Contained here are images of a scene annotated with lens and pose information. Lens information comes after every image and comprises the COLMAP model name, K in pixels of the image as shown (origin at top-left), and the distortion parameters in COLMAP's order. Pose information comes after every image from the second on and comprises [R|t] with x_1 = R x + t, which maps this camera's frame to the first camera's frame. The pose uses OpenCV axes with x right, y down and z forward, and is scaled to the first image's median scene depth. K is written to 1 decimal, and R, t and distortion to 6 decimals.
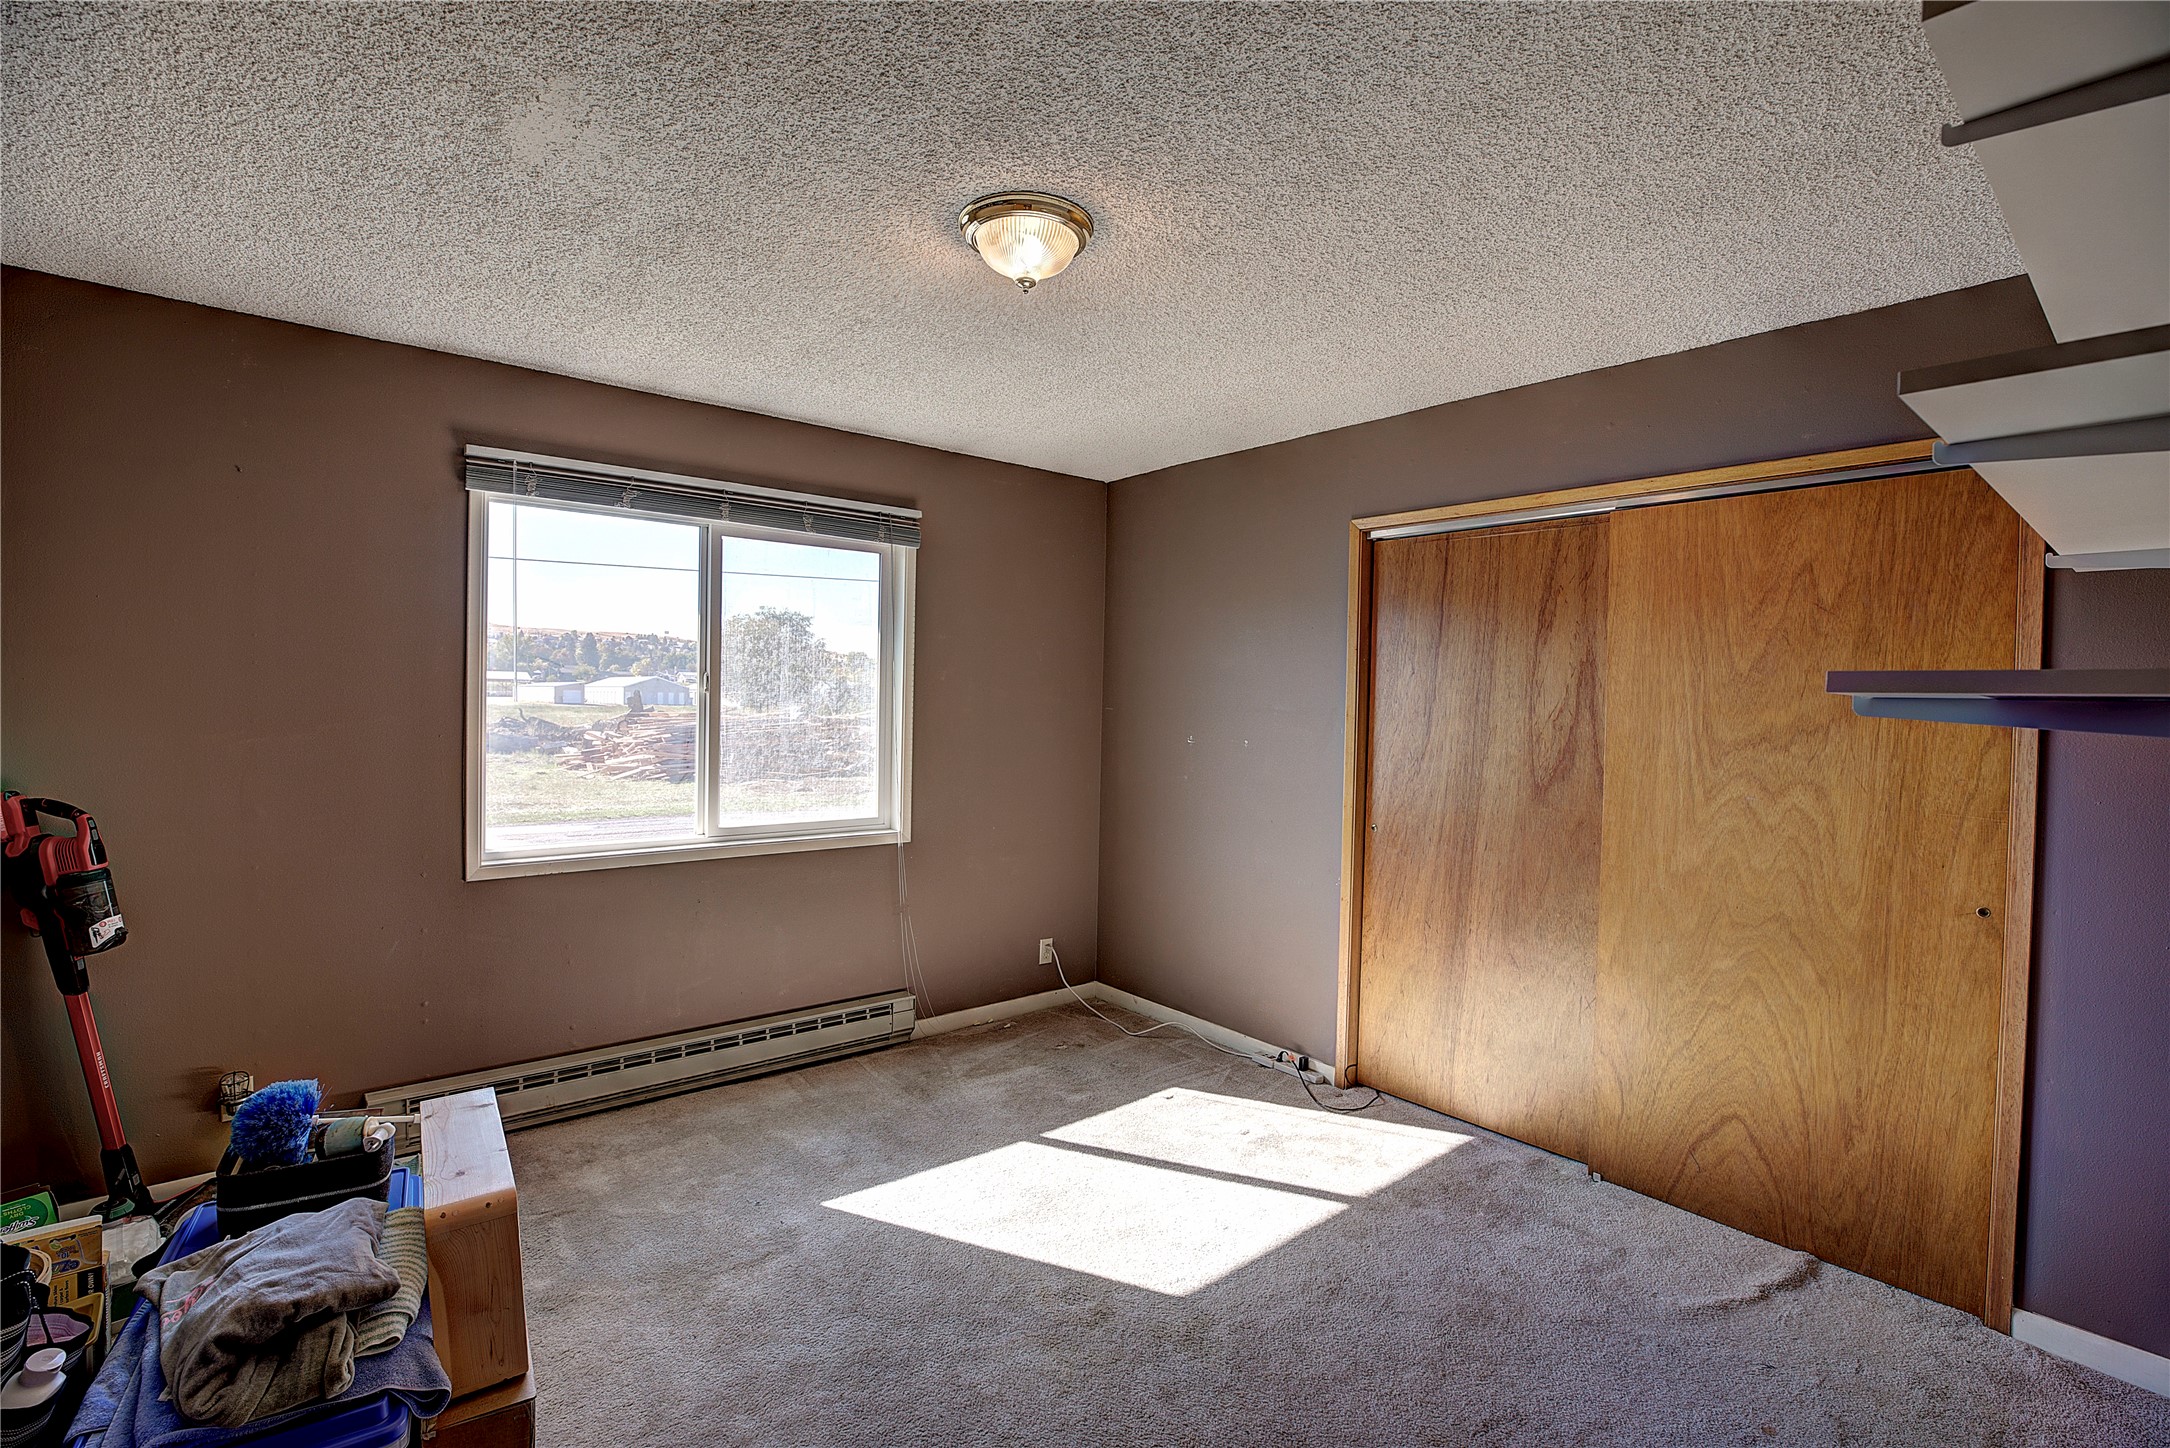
lens RADIAL K [[984.7, 0, 1086.4], [0, 984.7, 719.0], [0, 0, 1]] dist [-0.045261, 0.012817]
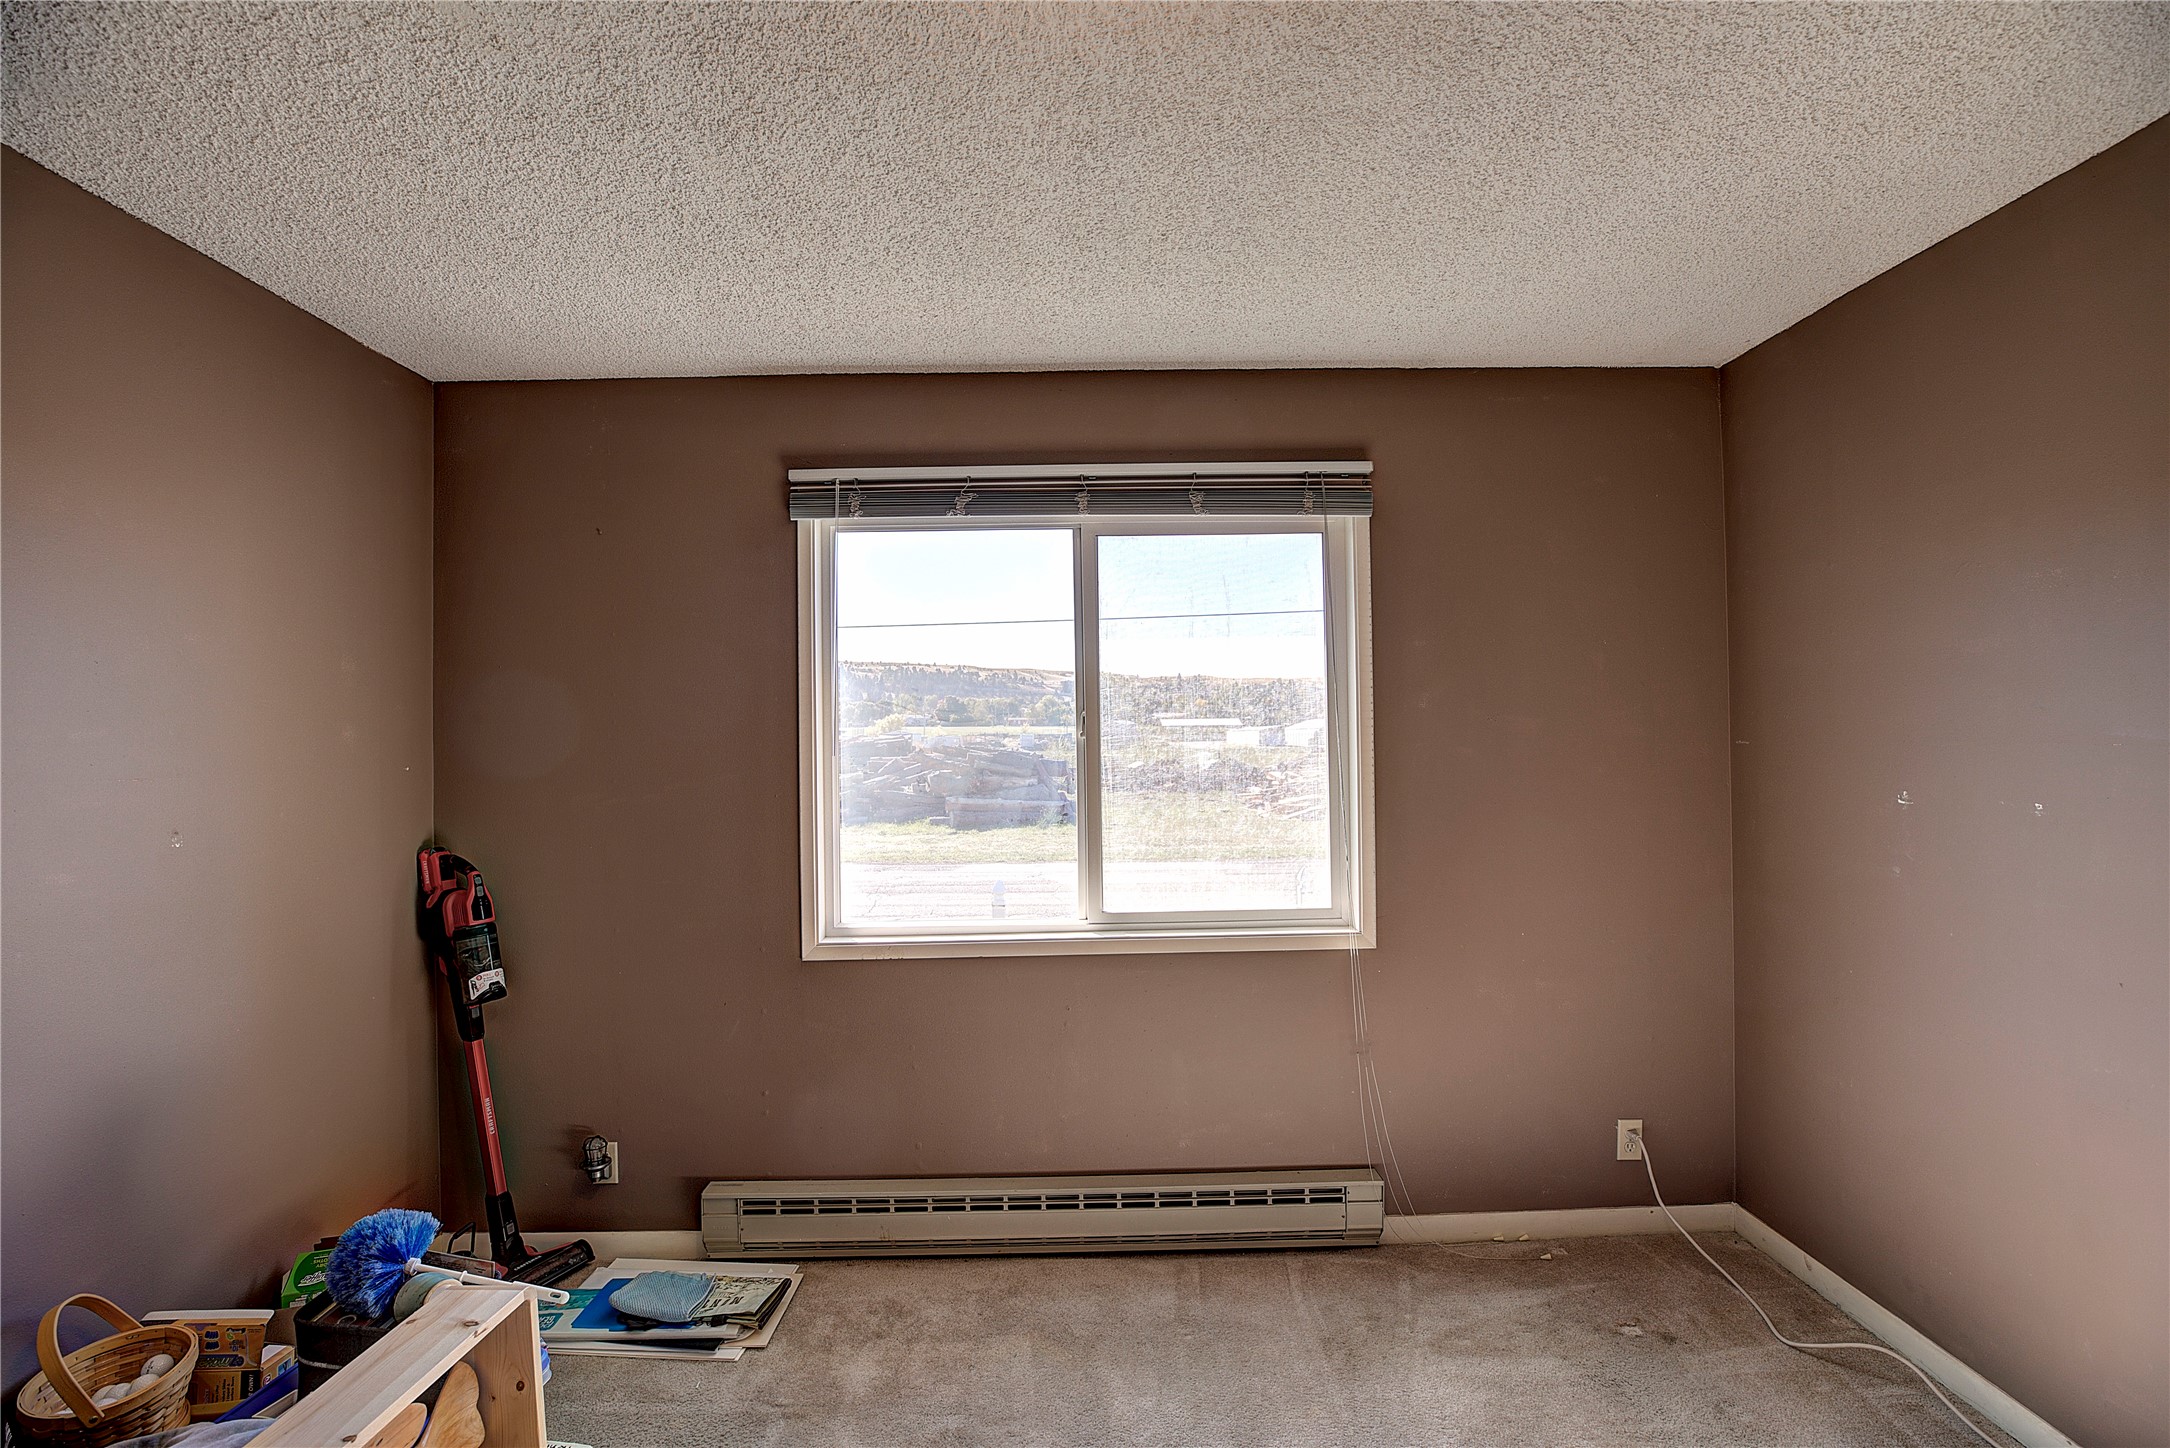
lens RADIAL K [[984.7, 0, 1080.5], [0, 984.7, 718.7], [0, 0, 1]] dist [-0.045261, 0.012817]
pose [[0.772570, -0.041760, -0.633555, 0.107784], [0.017251, 0.998847, -0.044801, -0.006755], [0.634695, 0.023683, 0.772400, 0.383575]]
